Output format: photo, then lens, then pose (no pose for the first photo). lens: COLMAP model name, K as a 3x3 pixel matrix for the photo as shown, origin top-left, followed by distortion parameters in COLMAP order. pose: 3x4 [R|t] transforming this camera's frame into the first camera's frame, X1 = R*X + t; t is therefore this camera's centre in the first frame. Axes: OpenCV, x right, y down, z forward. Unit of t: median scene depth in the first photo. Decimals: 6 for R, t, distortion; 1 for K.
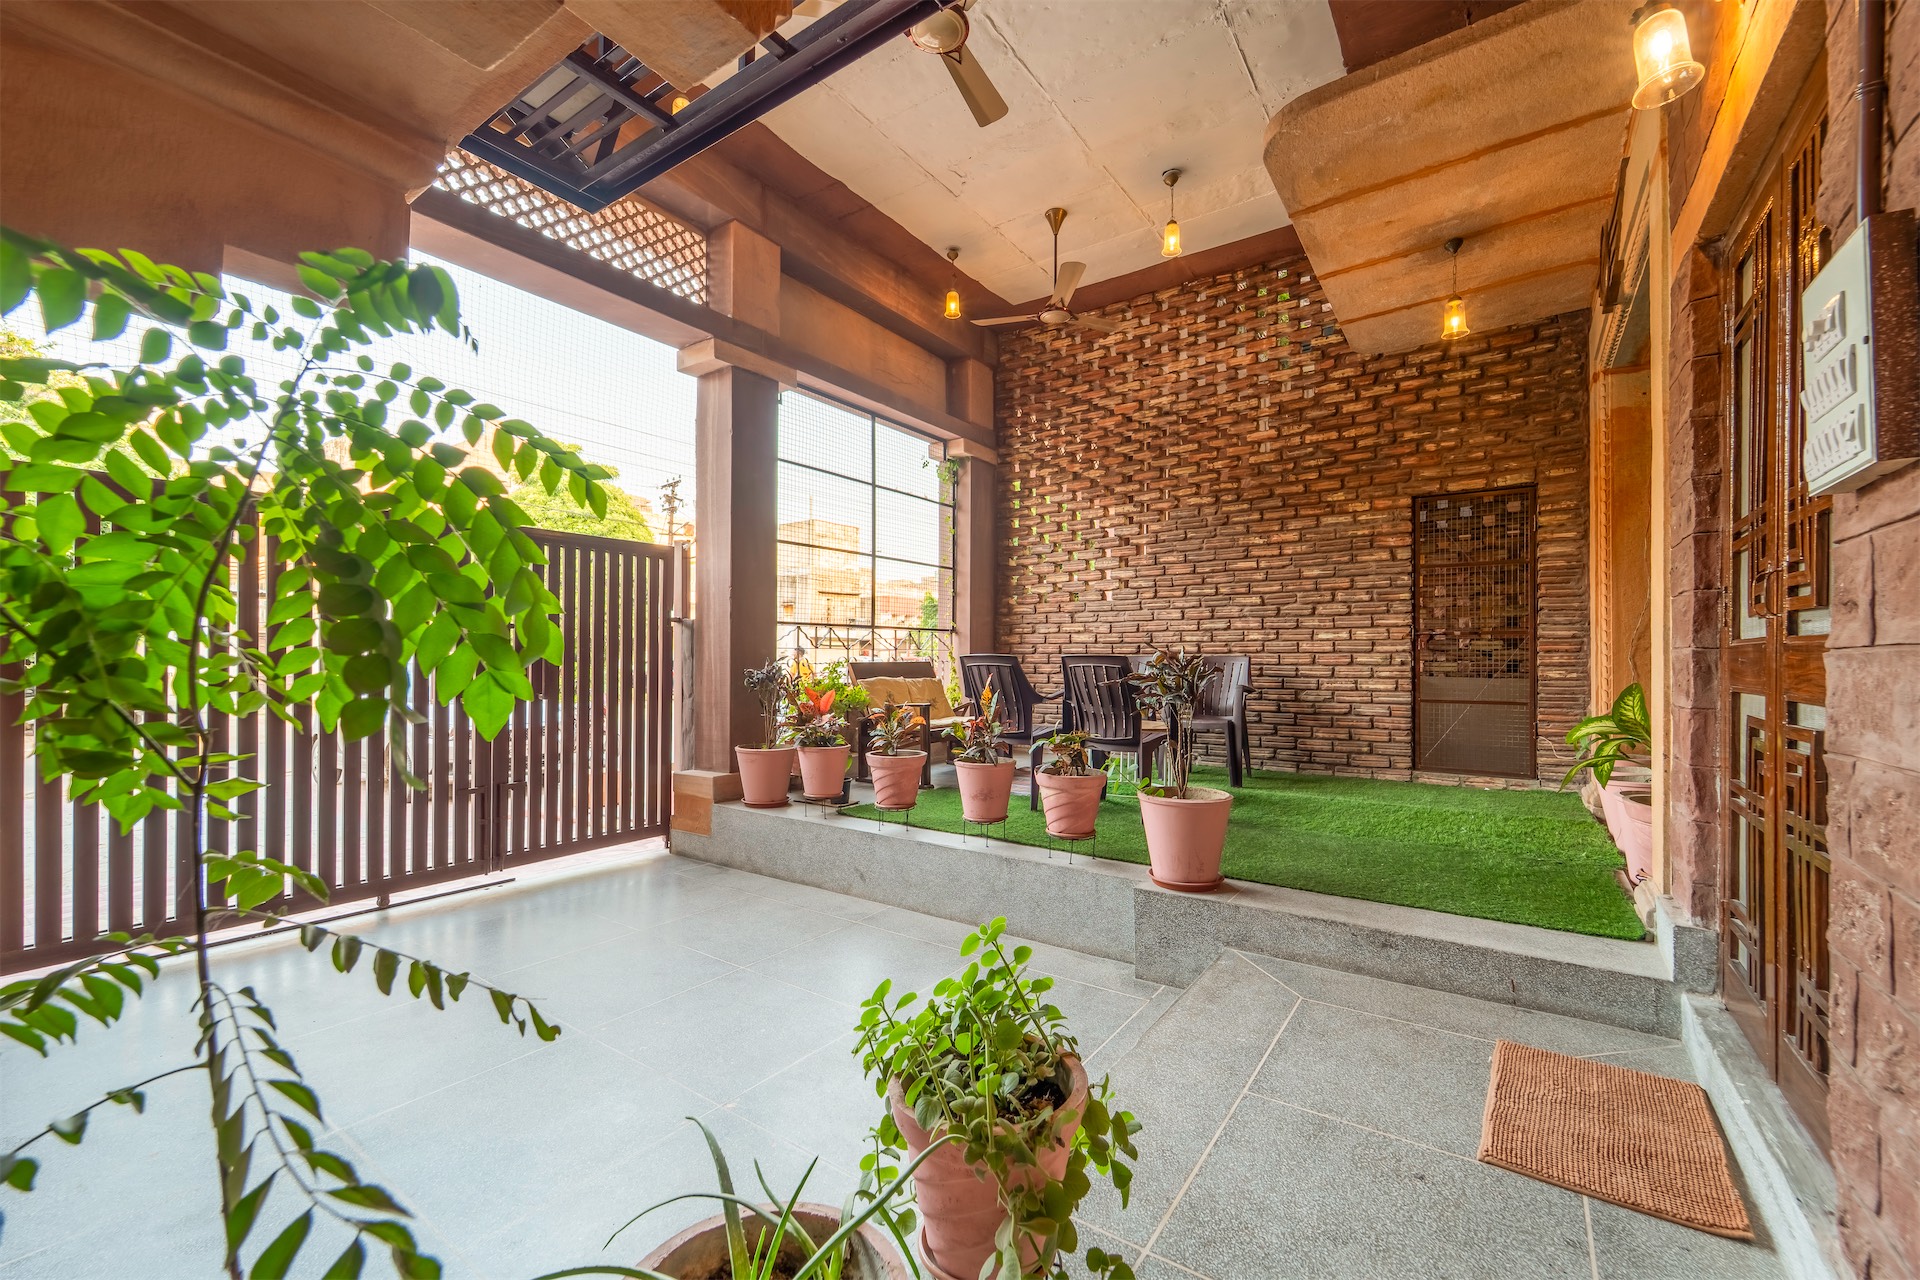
lens RADIAL K [[793.4, 0, 960.0], [0, 793.4, 650.4], [0, 0, 1]] dist [0.000019, -0.000168]
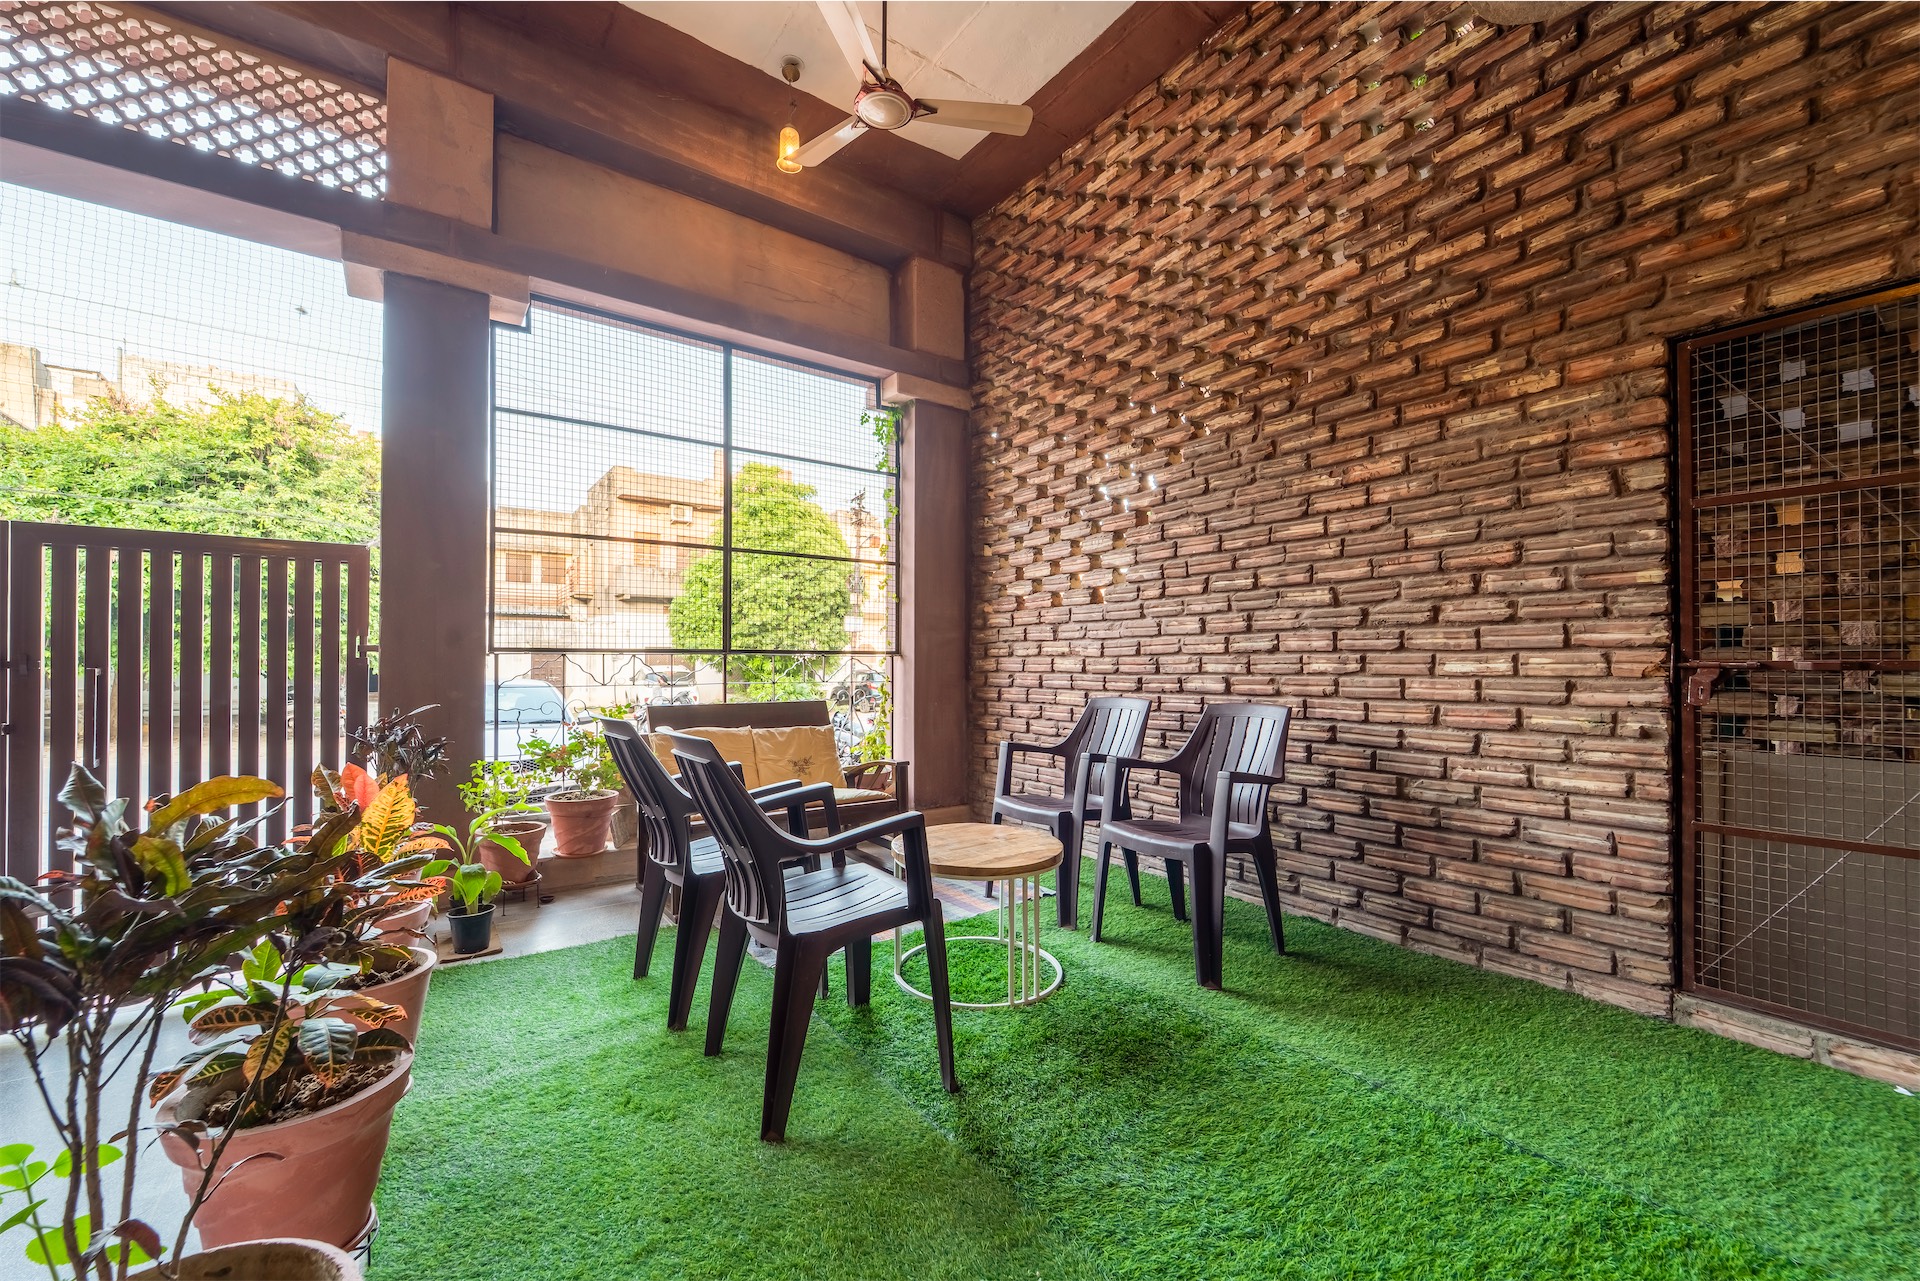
lens RADIAL K [[781.5, 0, 960.0], [0, 781.5, 654.1], [0, 0, 1]] dist [-0.000266, -0.001756]
pose [[0.943715, -0.006044, -0.330703, 0.329158], [0.004504, 0.999975, -0.005422, -0.024549], [0.330728, 0.003628, 0.943719, 0.455287]]
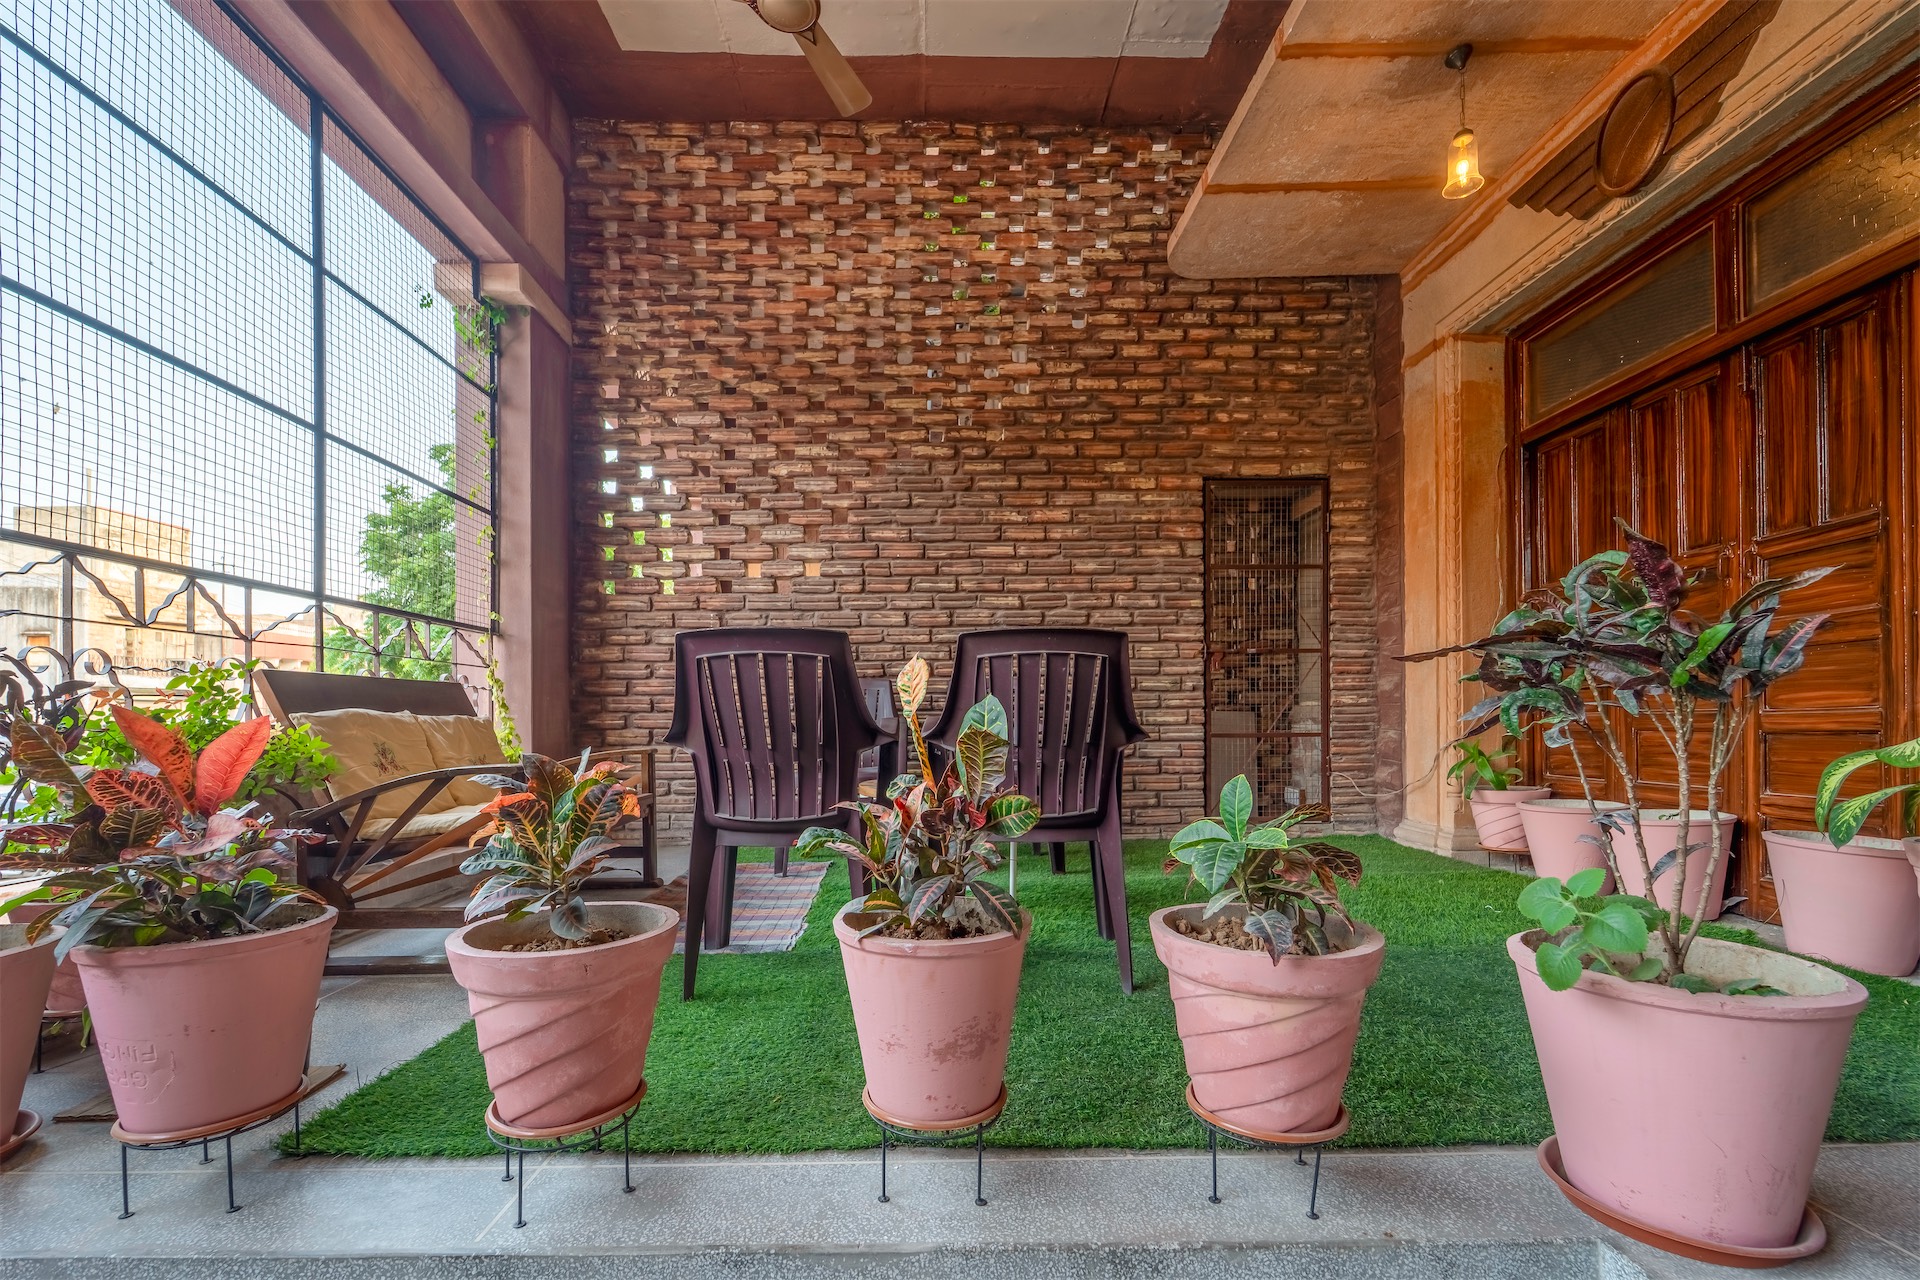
lens RADIAL K [[799.7, 0, 948.1], [0, 799.7, 716.9], [0, 0, 1]] dist [0.001442, 0.000201]
pose [[0.802665, -0.006607, 0.596393, -0.101641], [0.003336, 0.999973, 0.006588, 0.035821], [-0.596421, -0.003298, 0.802665, 0.479442]]
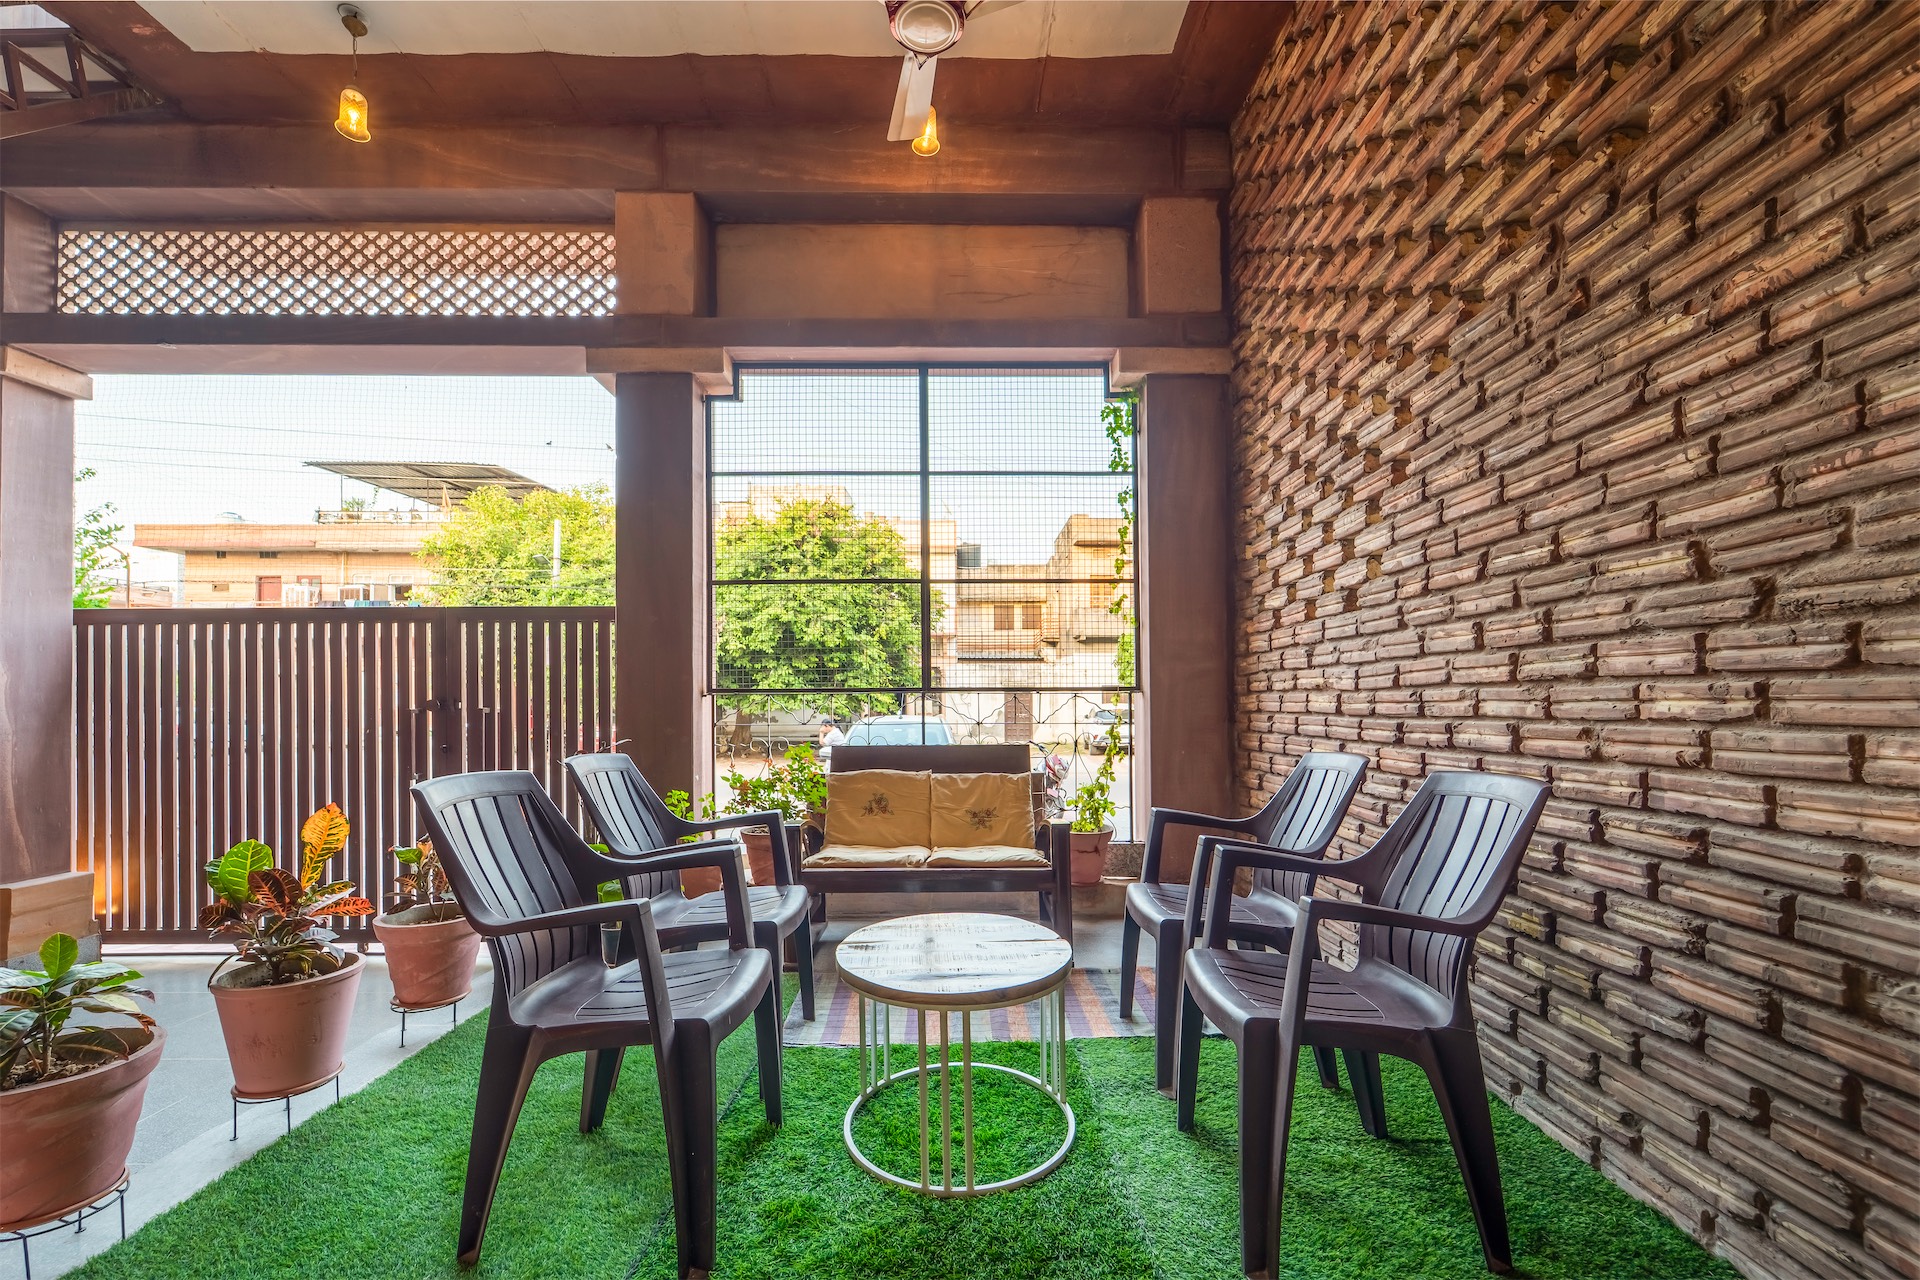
lens RADIAL K [[787.1, 0, 948.1], [0, 787.1, 691.7], [0, 0, 1]] dist [-0.000867, -0.000664]
pose [[0.572186, -0.016210, -0.819964, 0.461288], [0.013194, 0.999857, -0.010559, -0.023211], [0.820018, -0.004777, 0.572318, 0.689017]]
